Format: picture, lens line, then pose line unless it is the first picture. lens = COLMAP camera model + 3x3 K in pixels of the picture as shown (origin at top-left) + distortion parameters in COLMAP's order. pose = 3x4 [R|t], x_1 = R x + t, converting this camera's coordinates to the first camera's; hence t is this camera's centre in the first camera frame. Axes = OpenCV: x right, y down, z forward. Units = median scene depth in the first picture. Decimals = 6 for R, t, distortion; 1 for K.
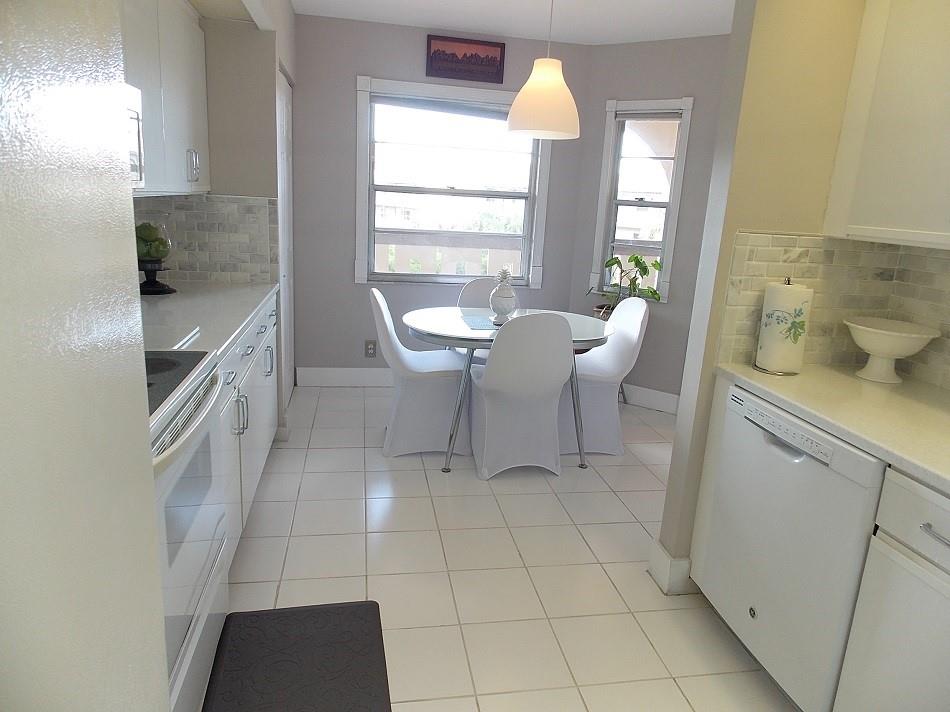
lens RADIAL K [[630.9, 0, 479.8], [0, 630.9, 351.6], [0, 0, 1]] dist [0.005383, -0.004013]
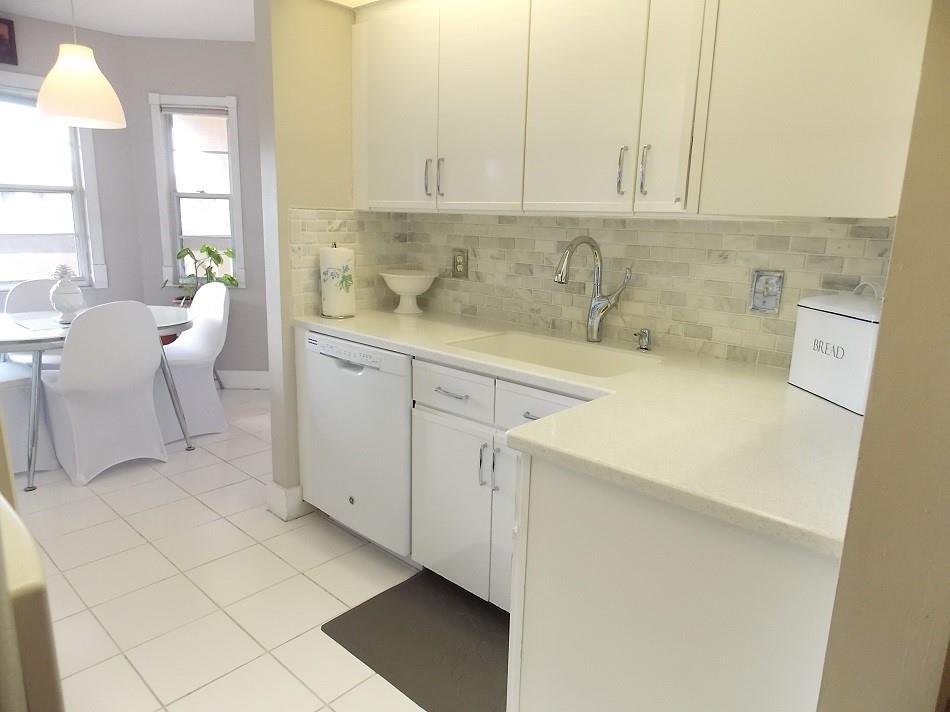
lens RADIAL K [[630.9, 0, 479.8], [0, 630.9, 351.6], [0, 0, 1]] dist [0.005383, -0.004013]
pose [[0.797512, -0.159653, 0.581795, -0.053451], [0.160909, 0.985706, 0.049921, 0.078755], [-0.581449, 0.053803, 0.811802, -0.187405]]
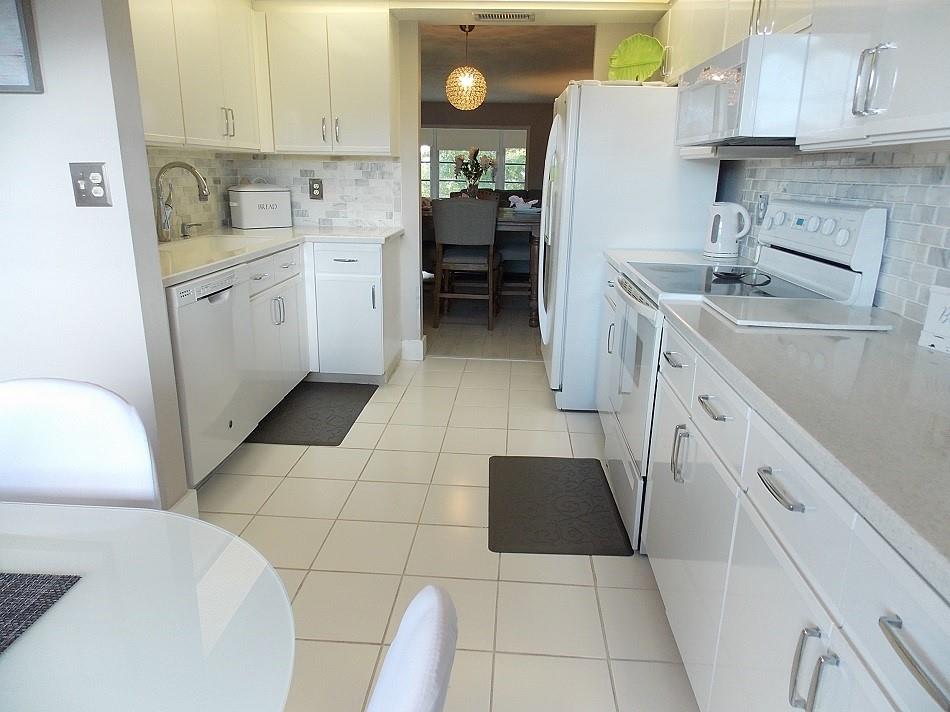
lens RADIAL K [[630.9, 0, 479.8], [0, 630.9, 351.6], [0, 0, 1]] dist [0.005383, -0.004013]
pose [[-0.967552, -0.139581, 0.210617, -0.310385], [-0.015388, 0.864568, 0.502281, -0.363832], [-0.252202, 0.482742, -0.838662, 1.678634]]
